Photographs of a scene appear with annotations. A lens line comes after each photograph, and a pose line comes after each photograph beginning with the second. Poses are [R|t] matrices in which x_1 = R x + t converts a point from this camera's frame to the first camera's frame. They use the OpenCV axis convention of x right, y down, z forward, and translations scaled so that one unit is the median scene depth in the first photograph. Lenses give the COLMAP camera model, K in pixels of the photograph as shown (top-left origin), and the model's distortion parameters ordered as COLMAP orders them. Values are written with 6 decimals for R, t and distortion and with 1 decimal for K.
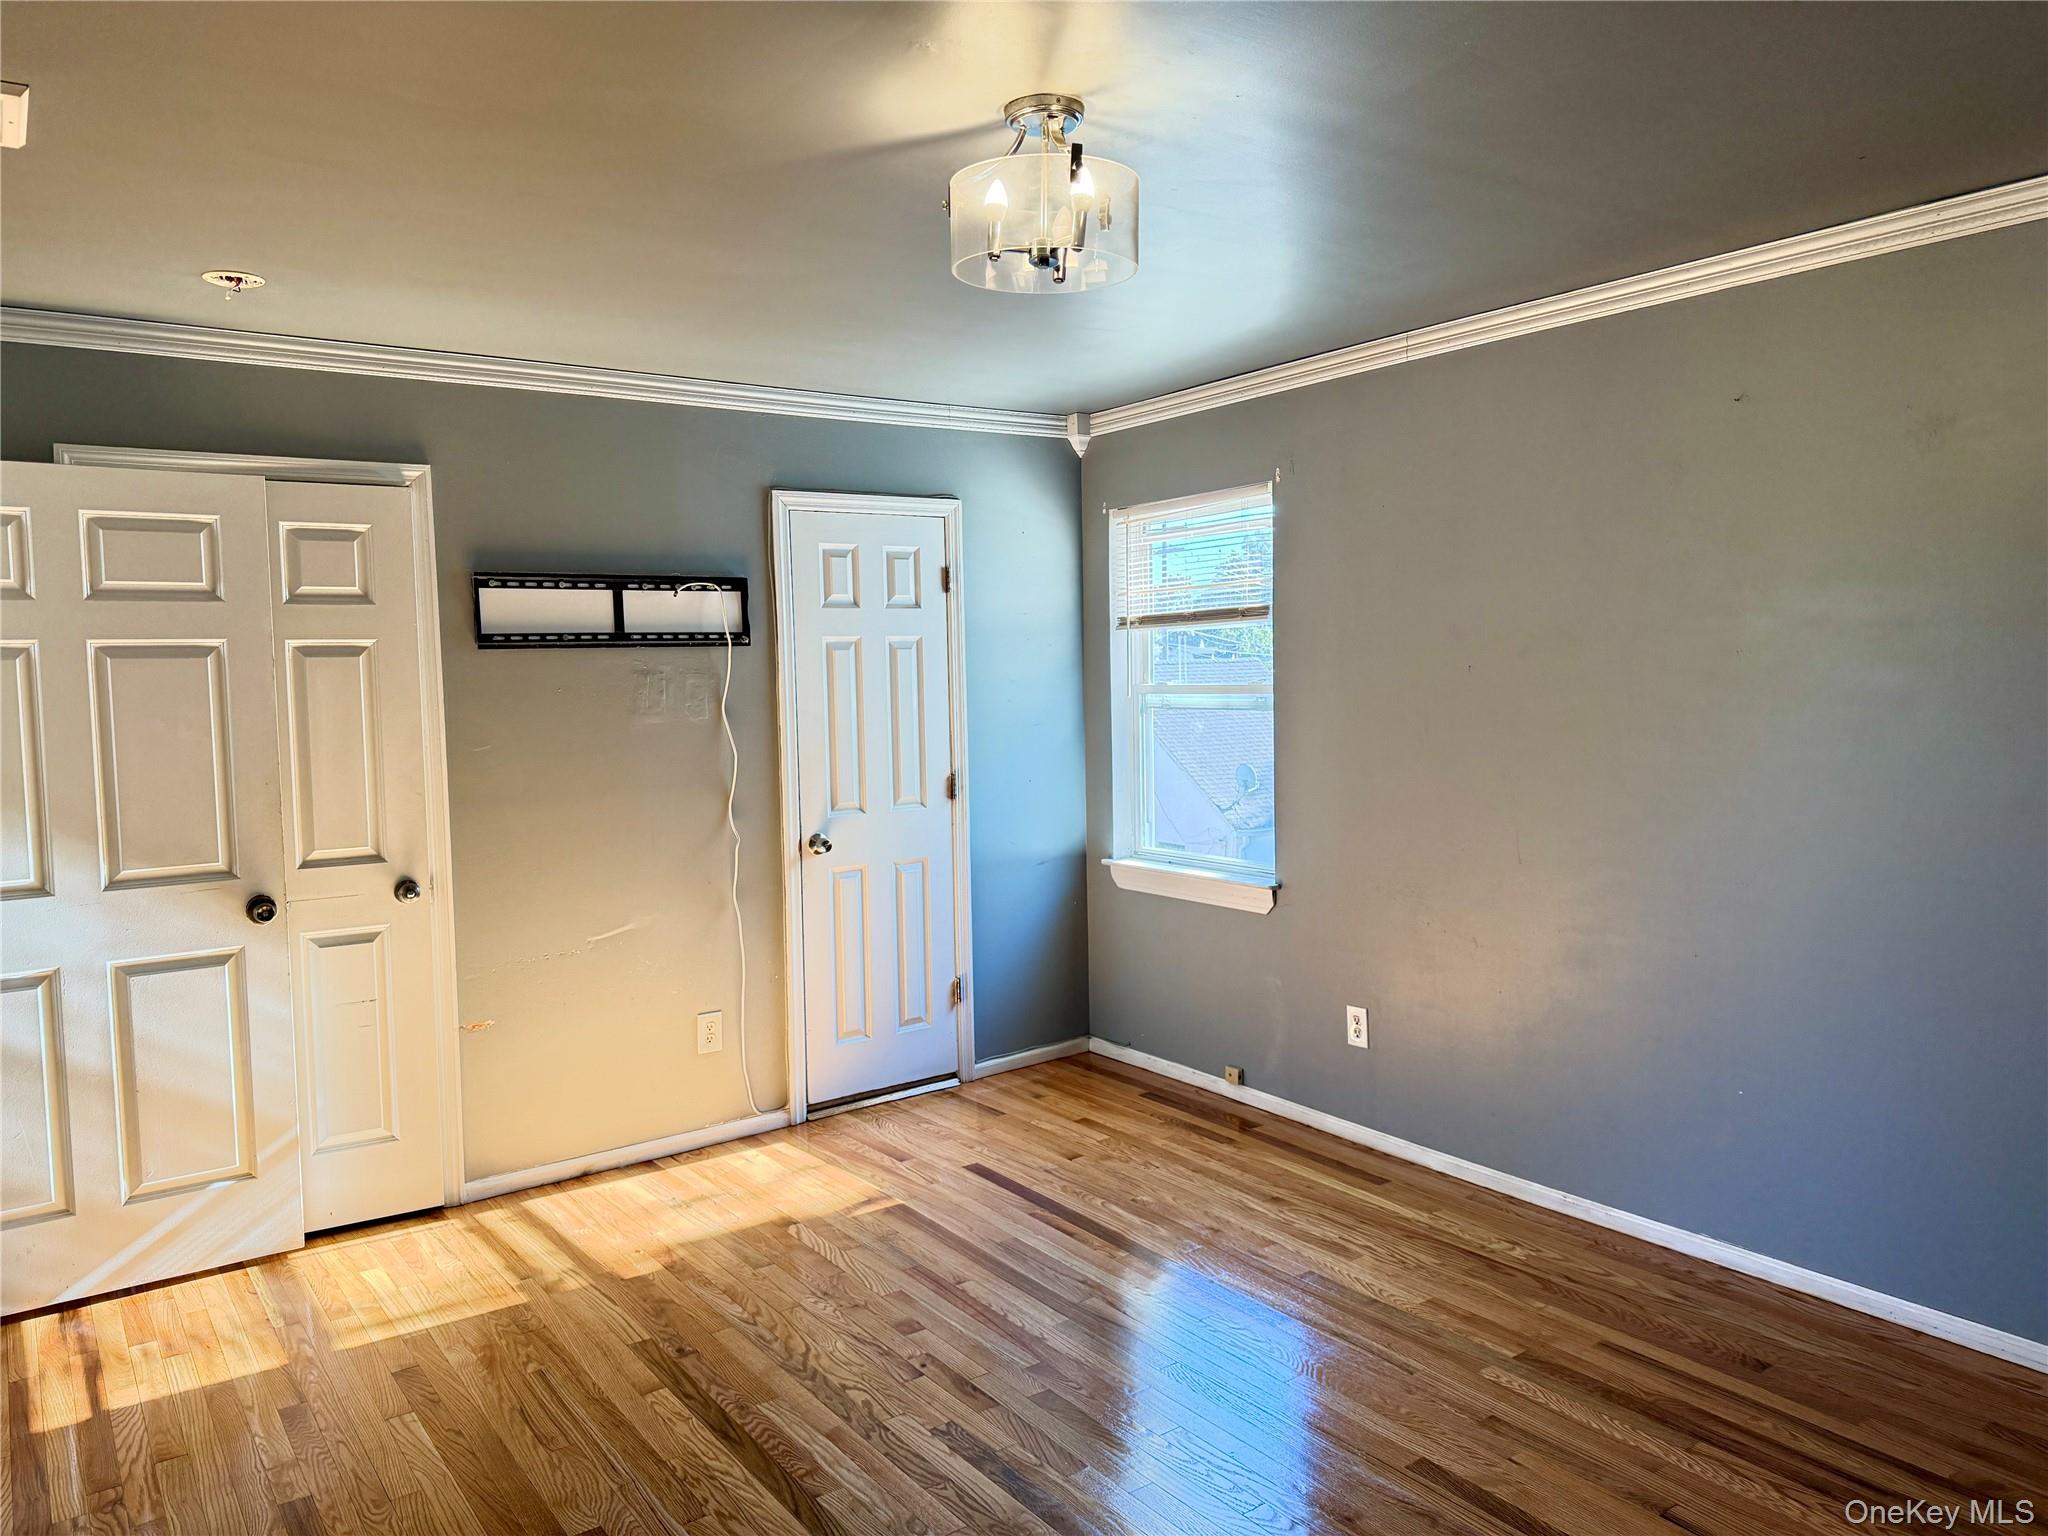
lens RADIAL K [[1458.0, 0, 1022.0], [0, 1458.0, 748.3], [0, 0, 1]] dist [0.073207, -0.057613]
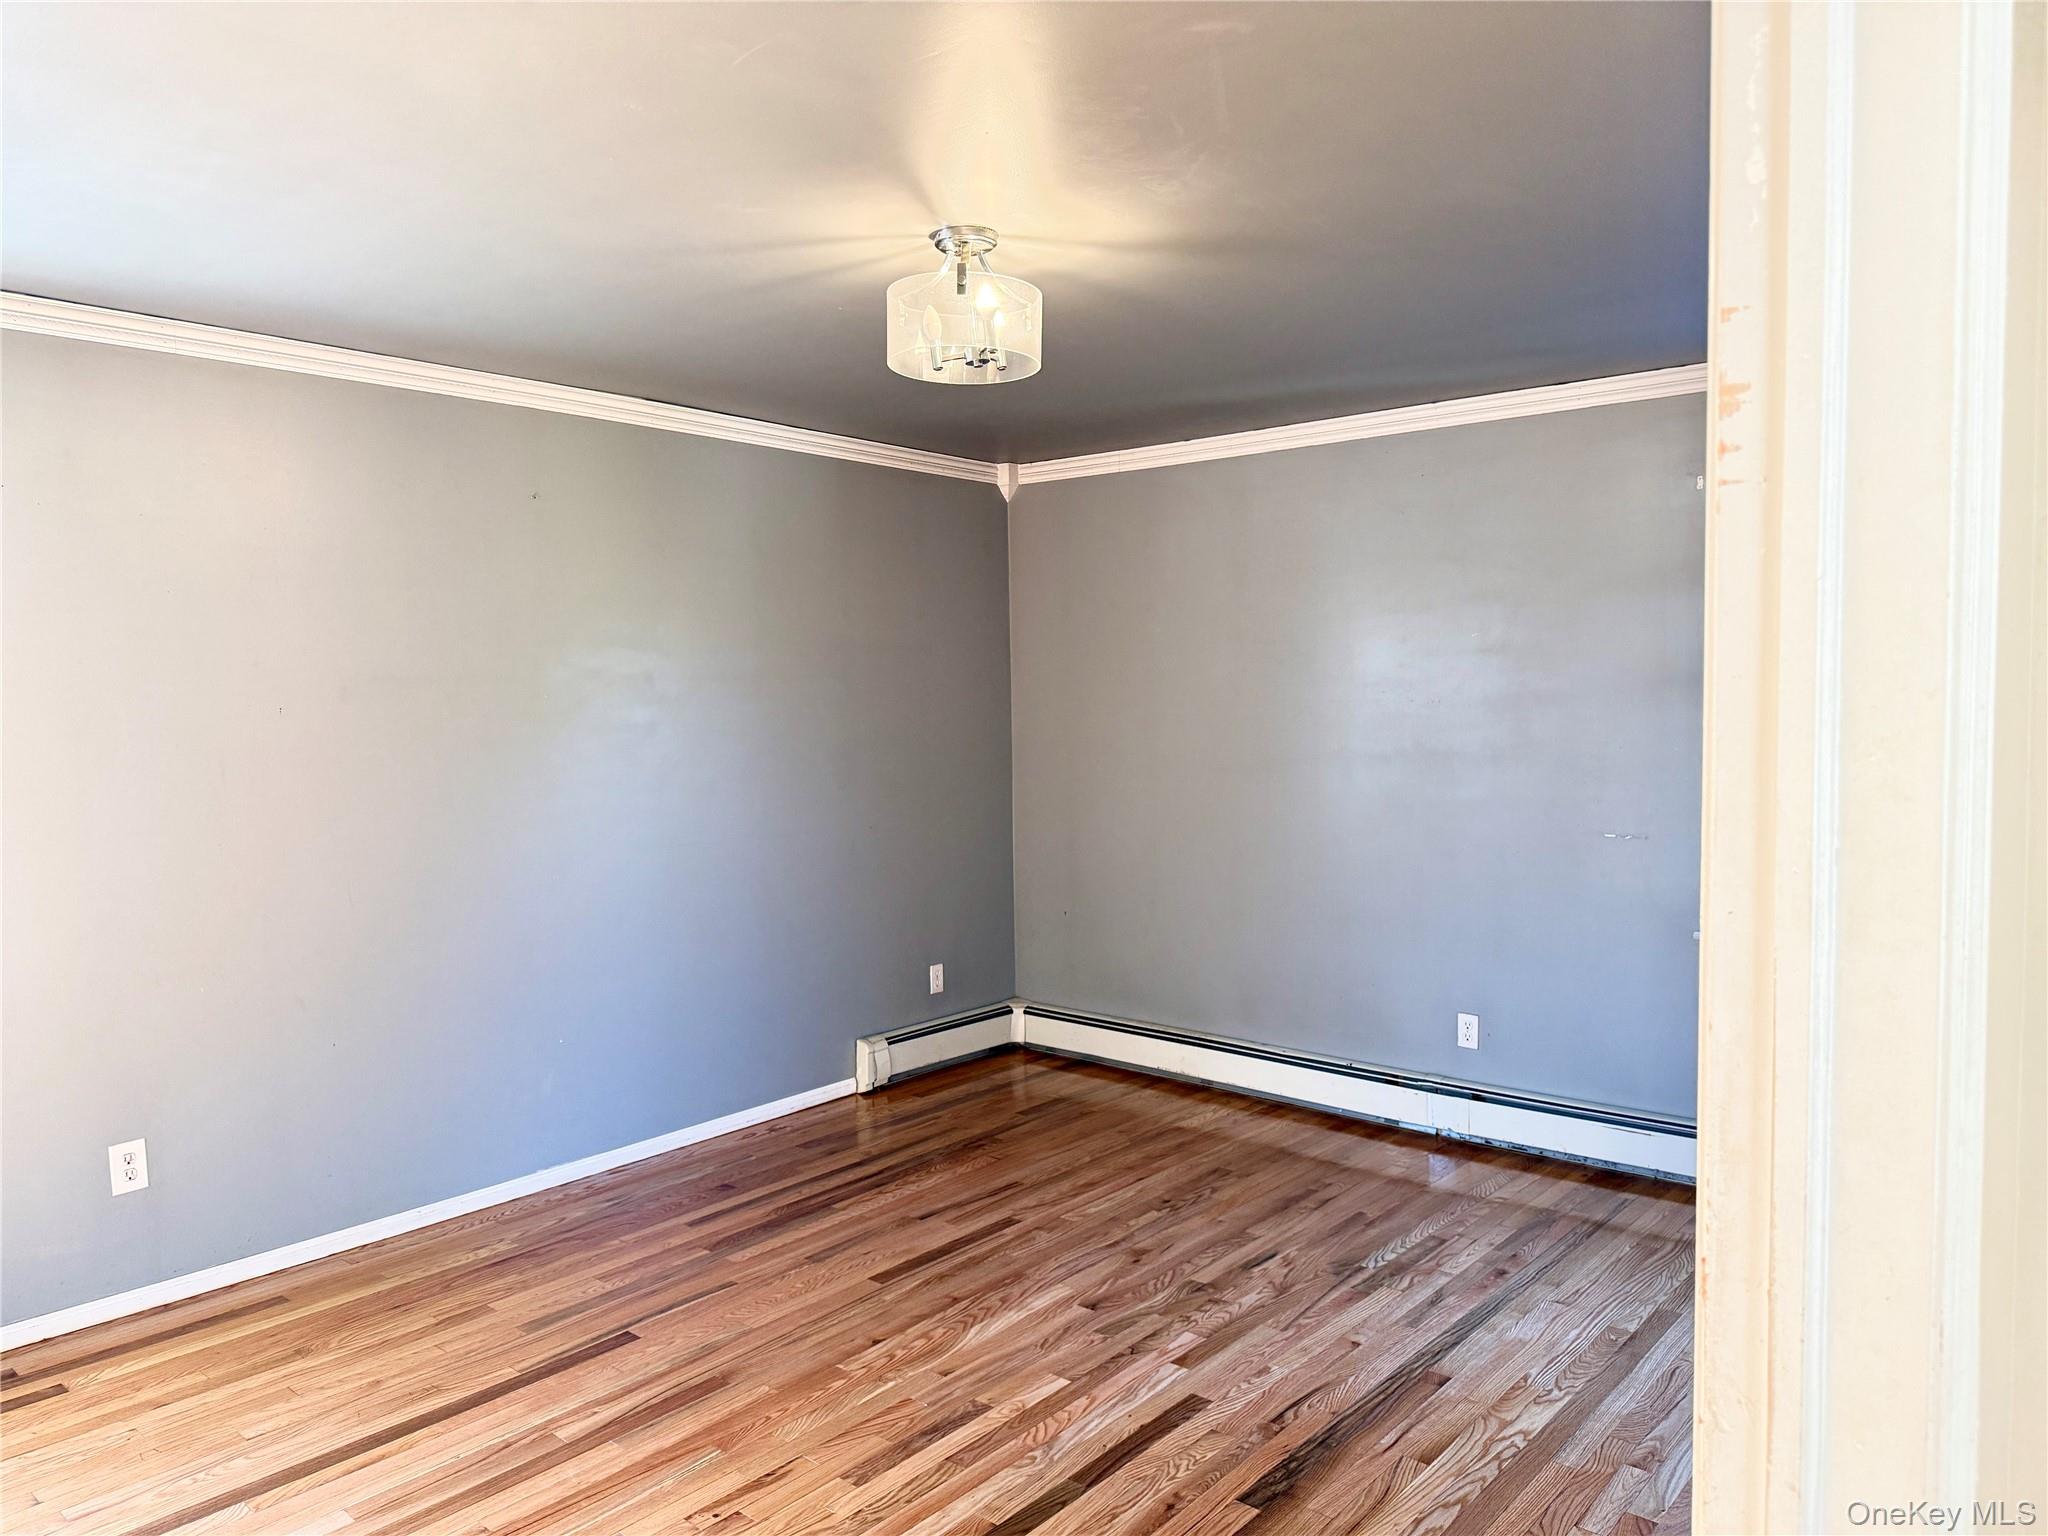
lens RADIAL K [[1434.9, 0, 1024.0], [0, 1434.9, 768.0], [0, 0, 1]] dist [0.071543, -0.092762]
pose [[-0.230876, -0.028272, 0.972572, -0.897250], [0.078940, 0.995738, 0.047685, -0.033342], [-0.969776, 0.087784, -0.227661, 0.971783]]
